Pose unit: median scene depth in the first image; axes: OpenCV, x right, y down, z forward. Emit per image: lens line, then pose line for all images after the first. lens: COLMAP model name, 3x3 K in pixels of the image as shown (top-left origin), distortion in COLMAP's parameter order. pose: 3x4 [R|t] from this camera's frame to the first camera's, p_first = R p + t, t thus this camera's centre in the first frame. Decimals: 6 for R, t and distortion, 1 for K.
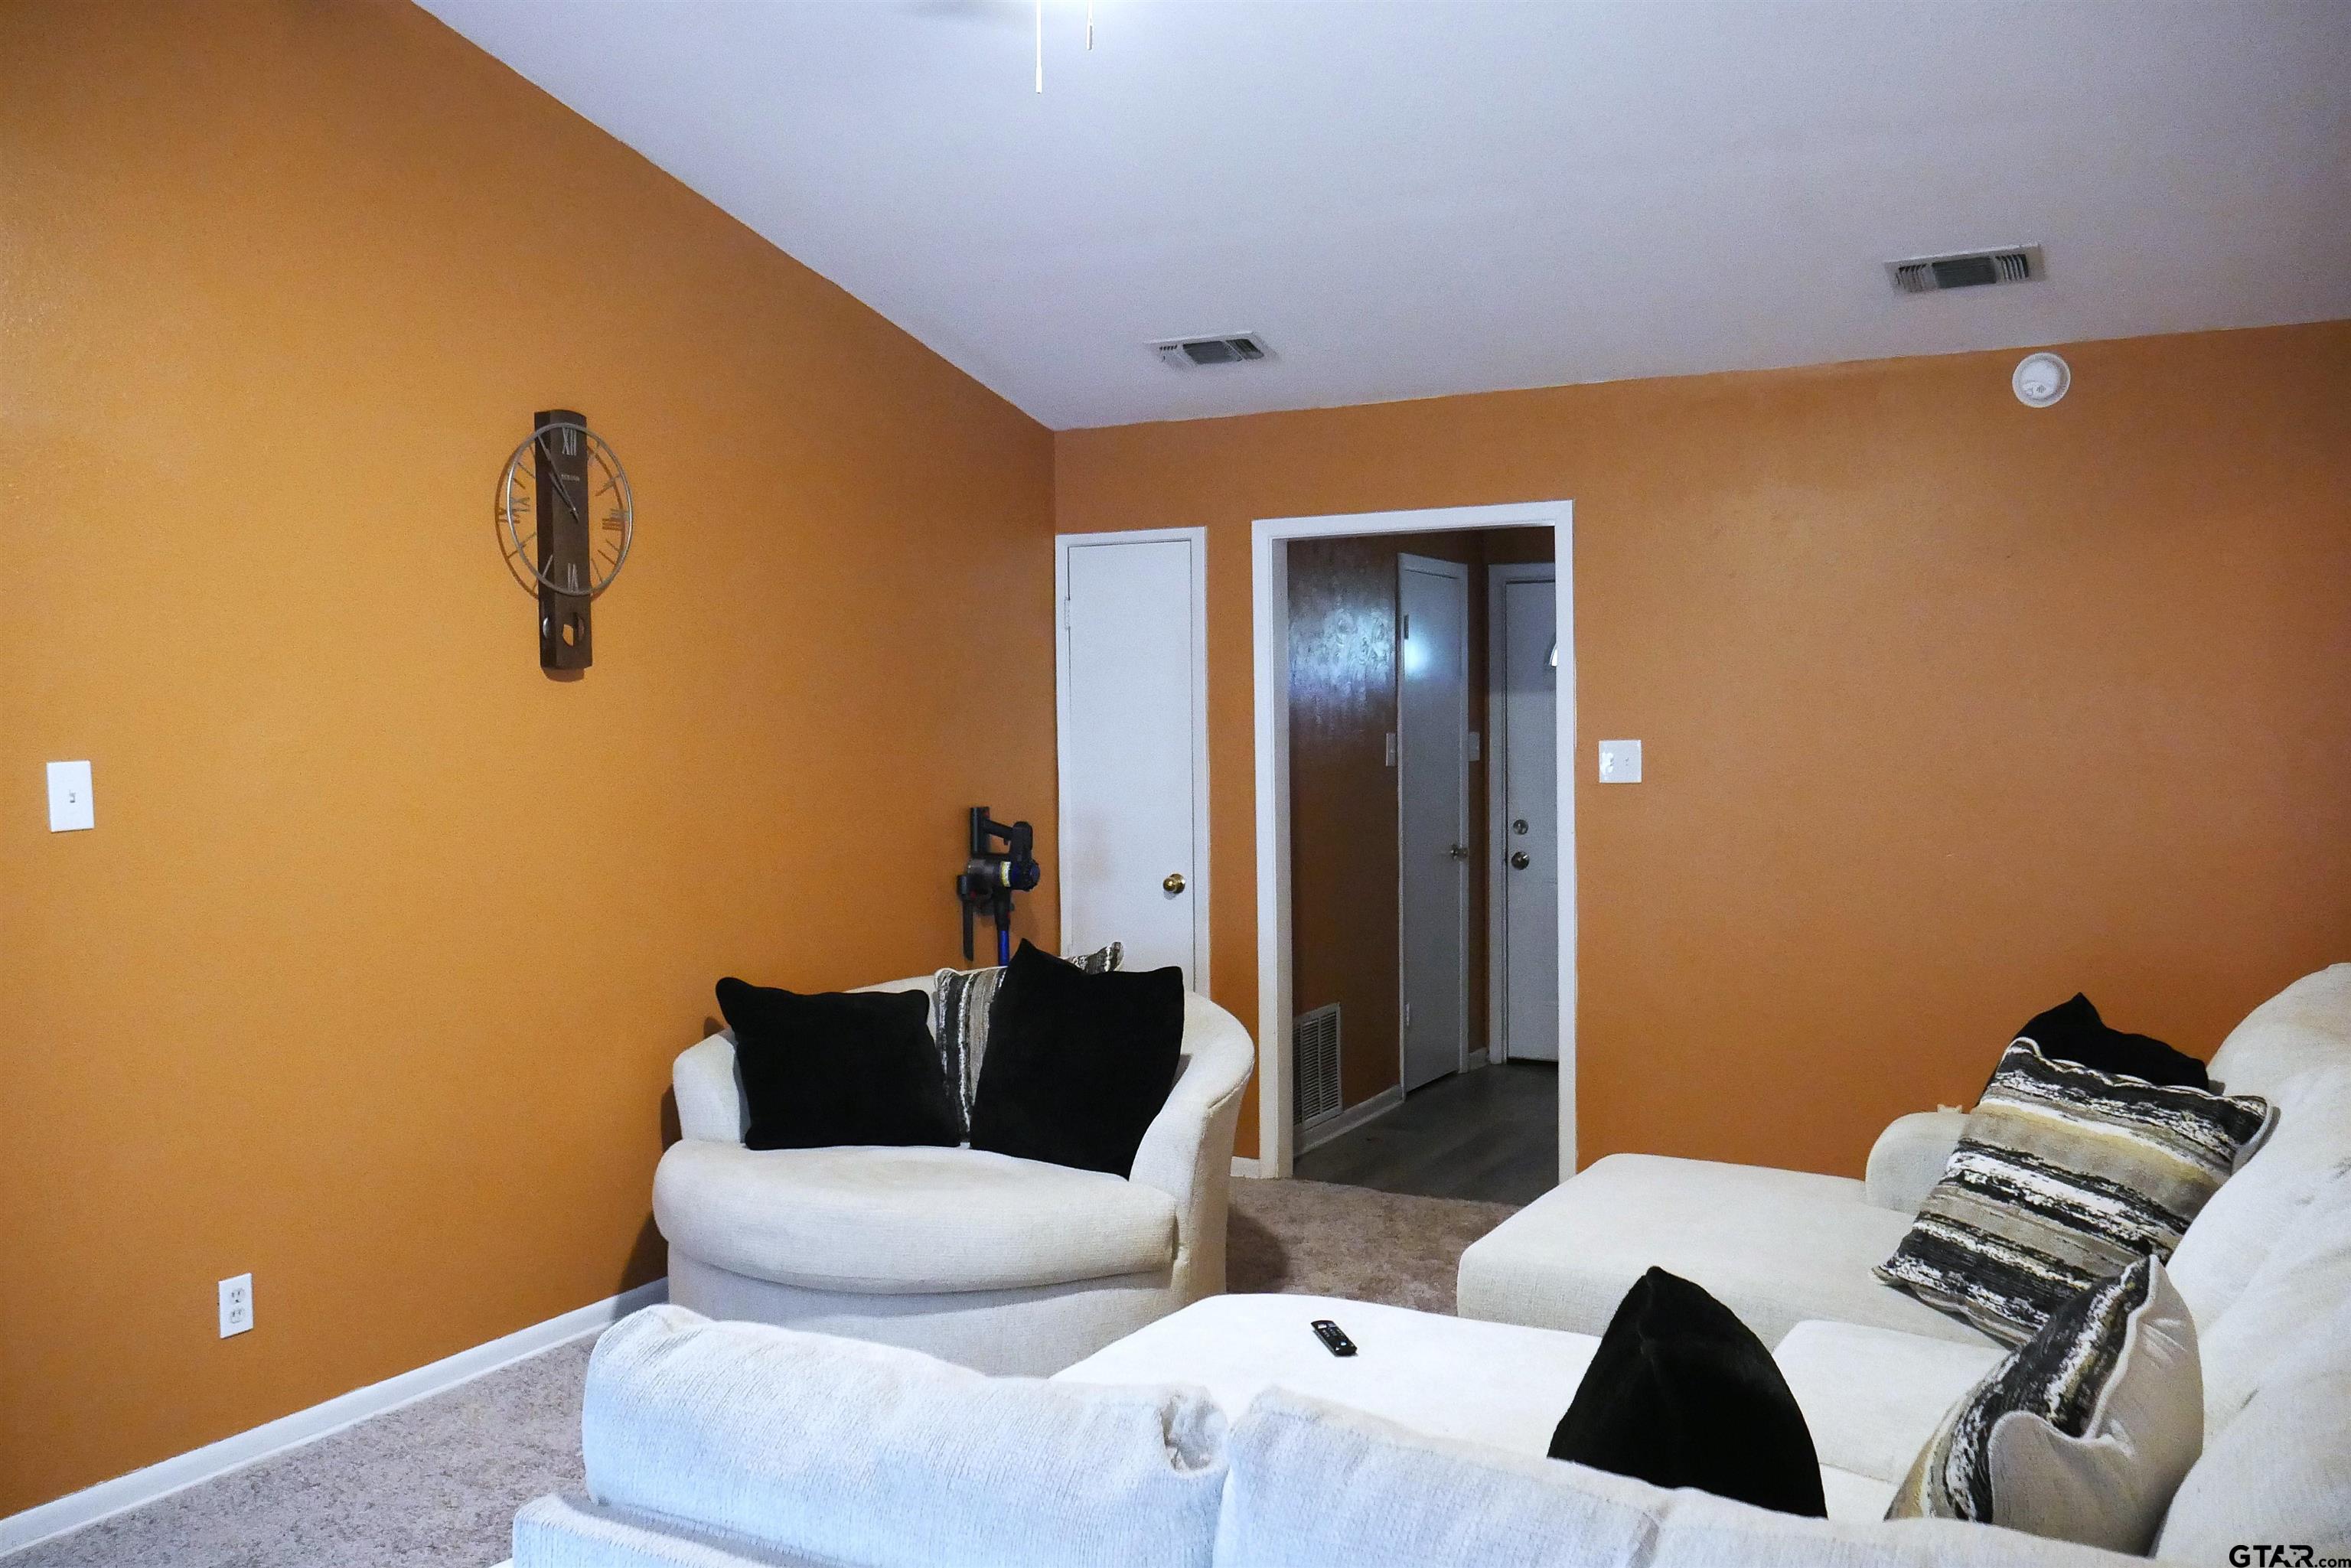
lens RADIAL K [[1987.1, 0, 1181.1], [0, 1987.1, 782.3], [0, 0, 1]] dist [-0.035227, 0.005264]
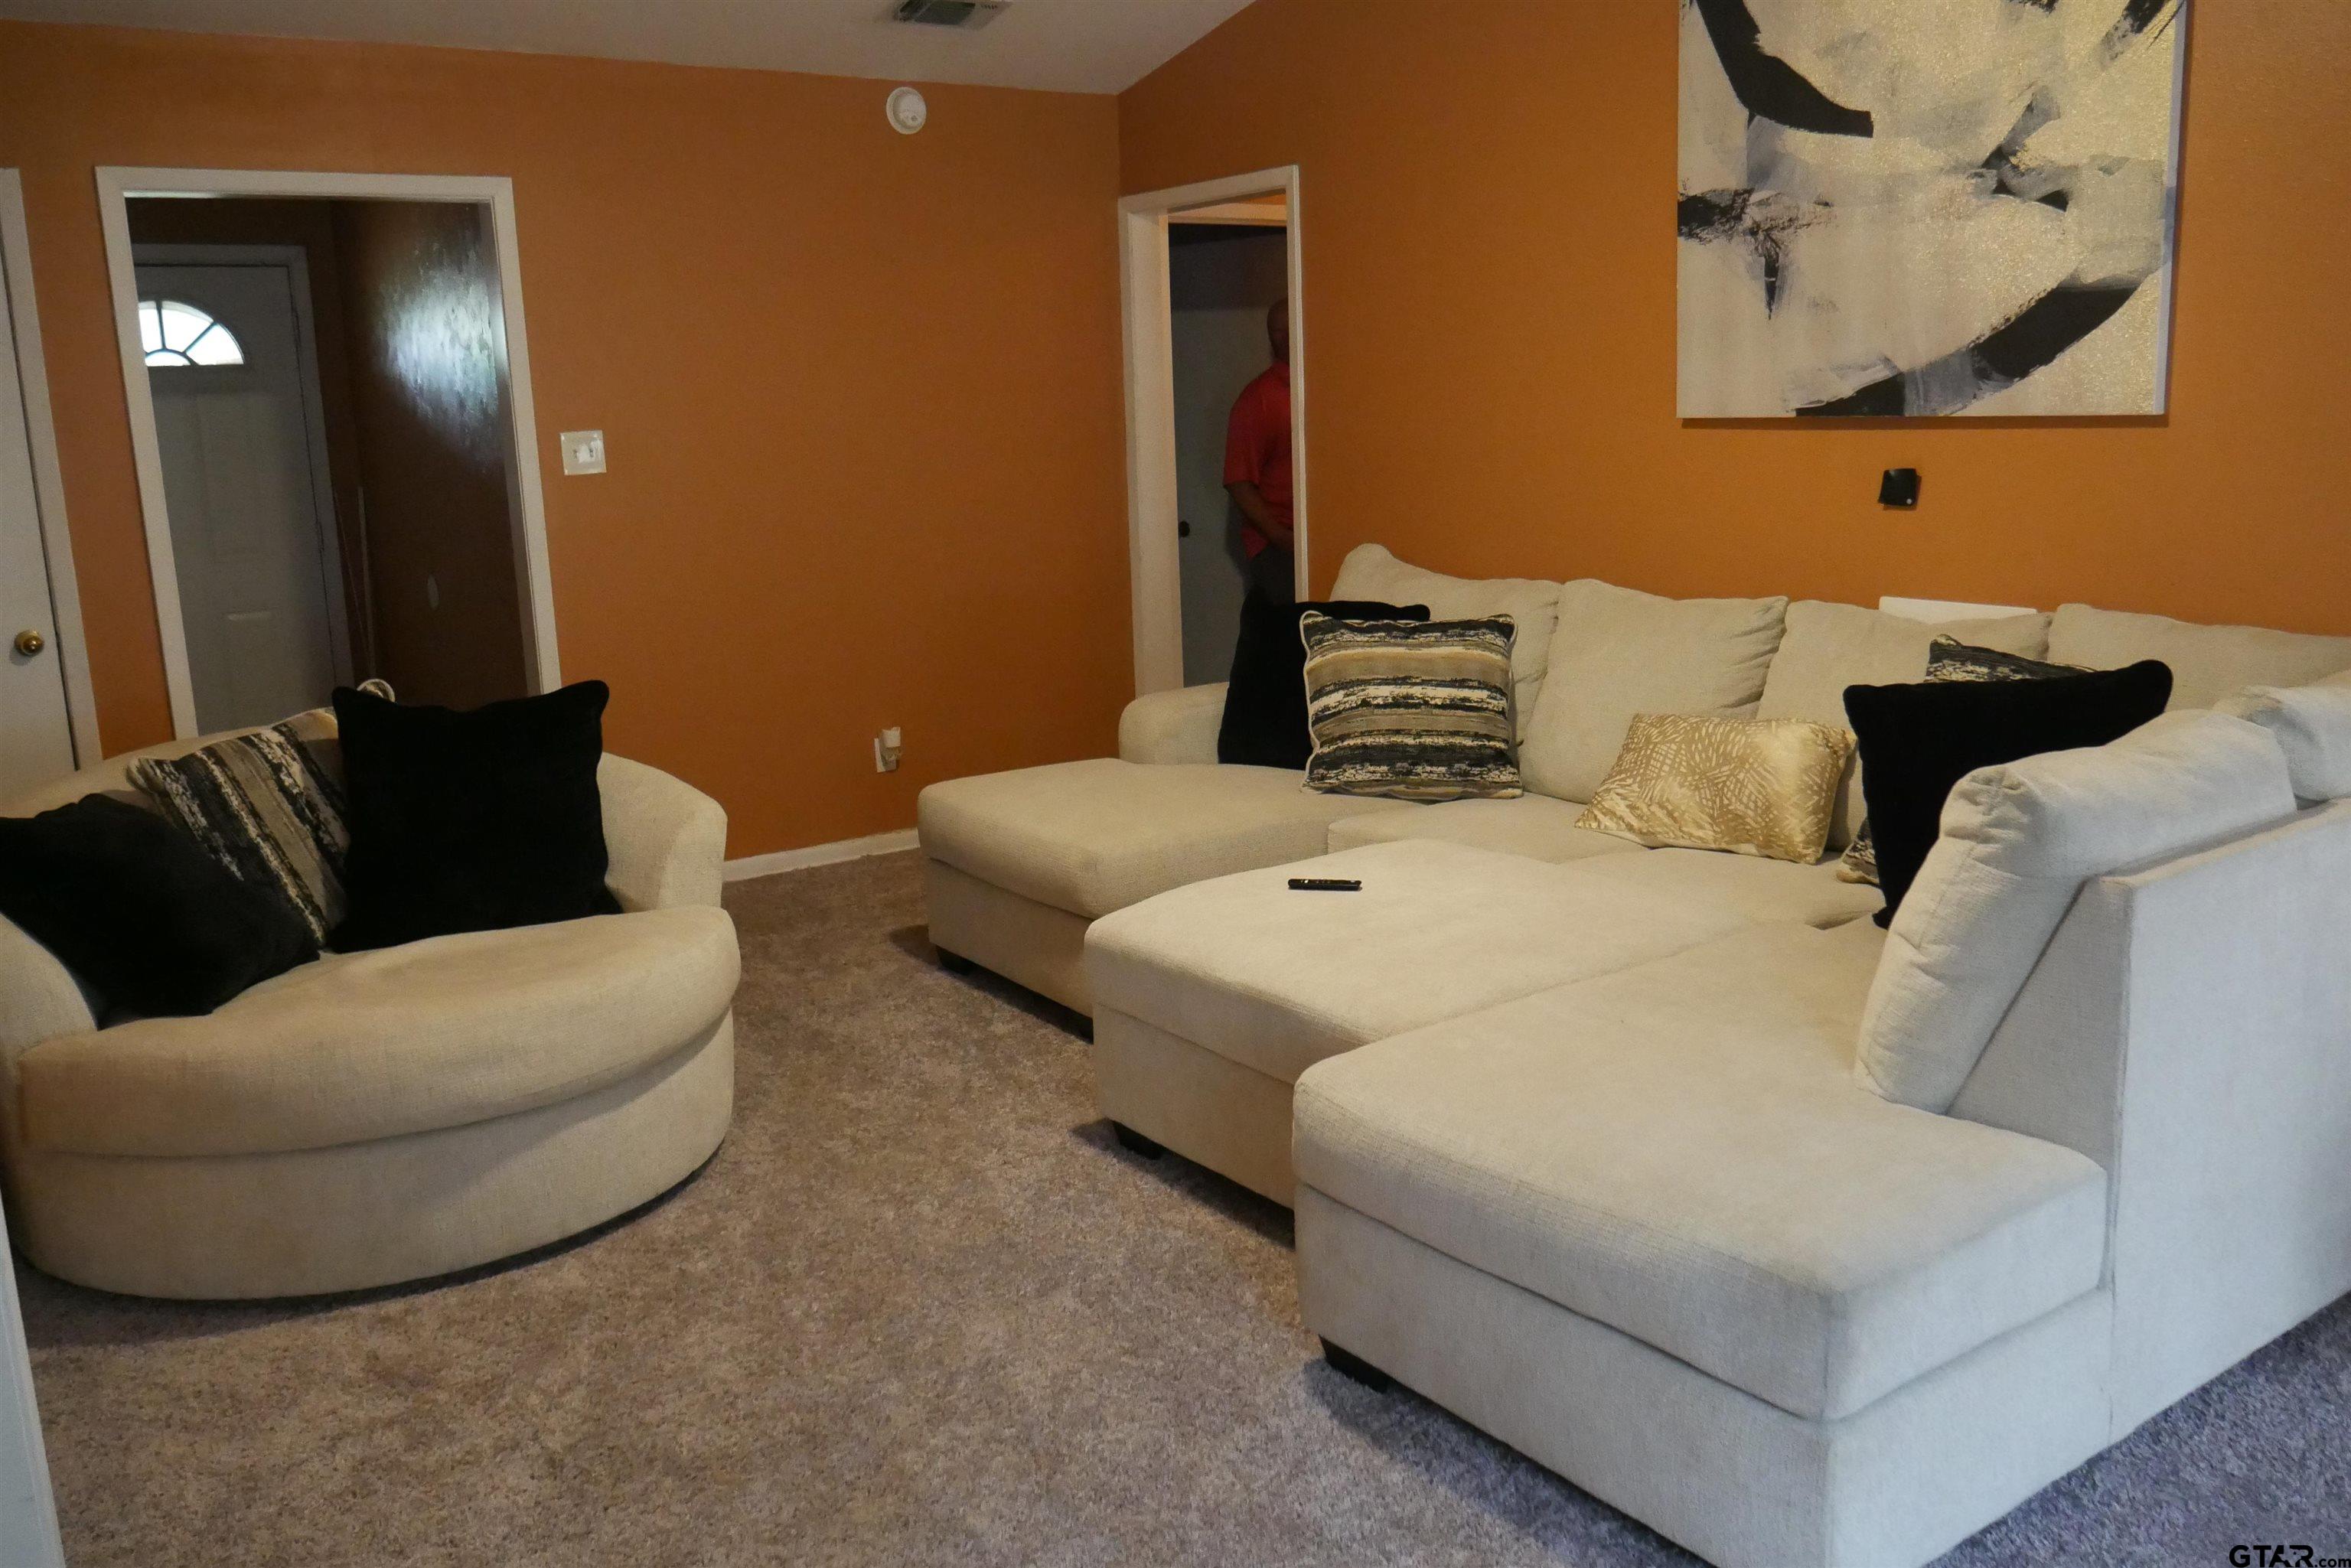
lens RADIAL K [[1987.1, 0, 1182.1], [0, 1987.1, 788.9], [0, 0, 1]] dist [-0.035227, 0.005264]
pose [[0.410588, -0.183155, 0.893237, -0.973322], [0.061347, 0.982948, 0.173350, 0.002905], [-0.909755, -0.016378, 0.414822, 0.528977]]
